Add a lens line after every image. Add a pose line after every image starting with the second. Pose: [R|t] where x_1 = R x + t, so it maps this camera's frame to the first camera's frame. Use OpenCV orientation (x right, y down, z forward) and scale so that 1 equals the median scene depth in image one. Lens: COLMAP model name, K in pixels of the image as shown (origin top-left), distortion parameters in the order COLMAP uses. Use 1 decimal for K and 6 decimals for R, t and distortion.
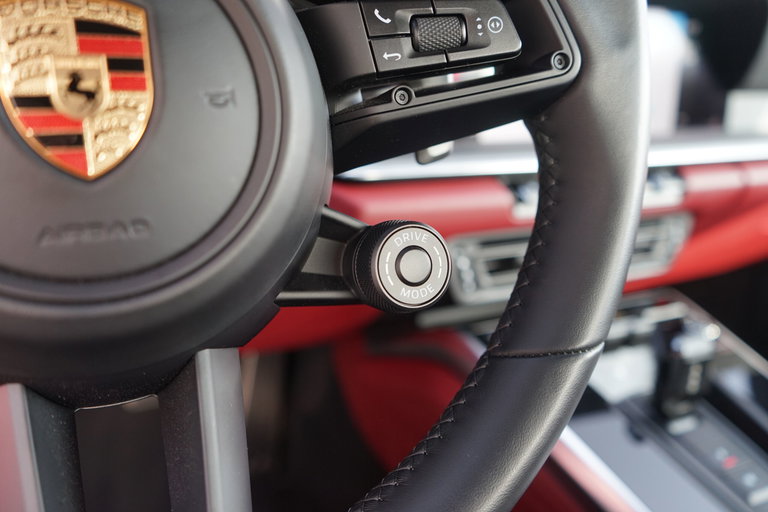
lens RADIAL K [[615.7, 0, 380.6], [0, 615.7, 256.5], [0, 0, 1]] dist [-0.002315, -0.035845]
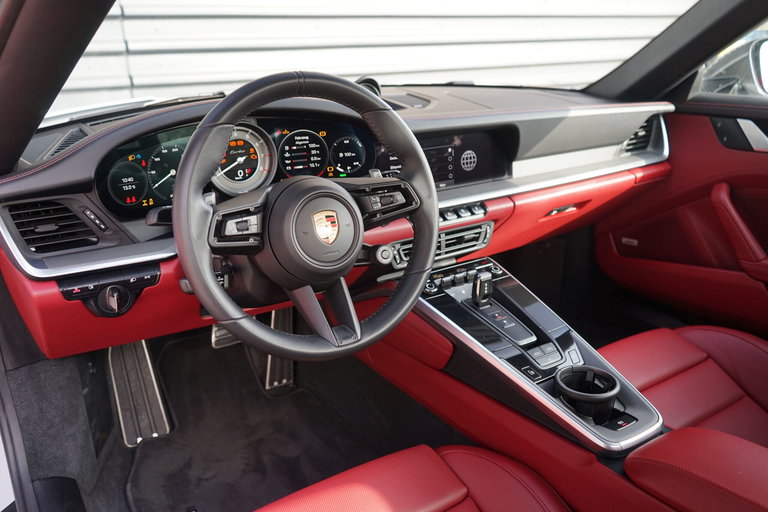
lens RADIAL K [[663.2, 0, 379.1], [0, 663.2, 258.6], [0, 0, 1]] dist [0.044877, -0.027966]
pose [[0.989062, -0.091931, 0.115345, -0.509524], [0.090163, 0.995717, 0.020467, -0.052798], [-0.116733, -0.009843, 0.993115, -3.495550]]
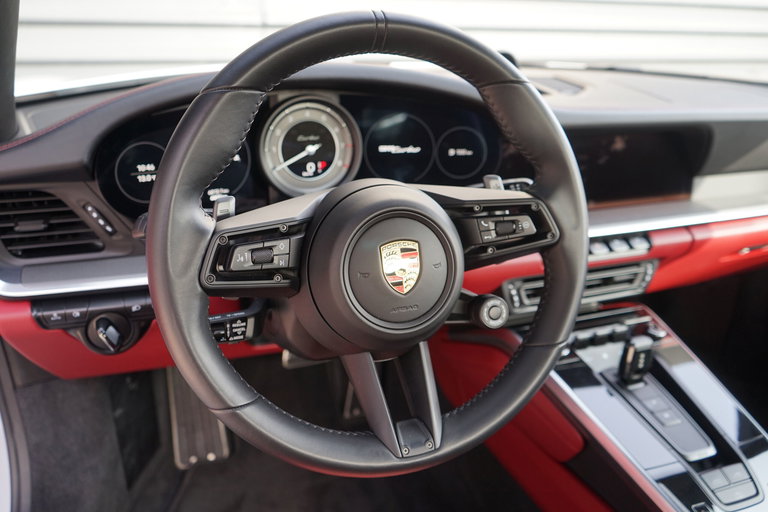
lens RADIAL K [[615.7, 0, 364.3], [0, 615.7, 258.4], [0, 0, 1]] dist [-0.002315, -0.035845]
pose [[0.994981, 0.008661, -0.099685, -0.244065], [-0.005449, 0.999459, 0.032447, -0.301606], [0.099912, -0.031741, 0.994490, -1.719470]]
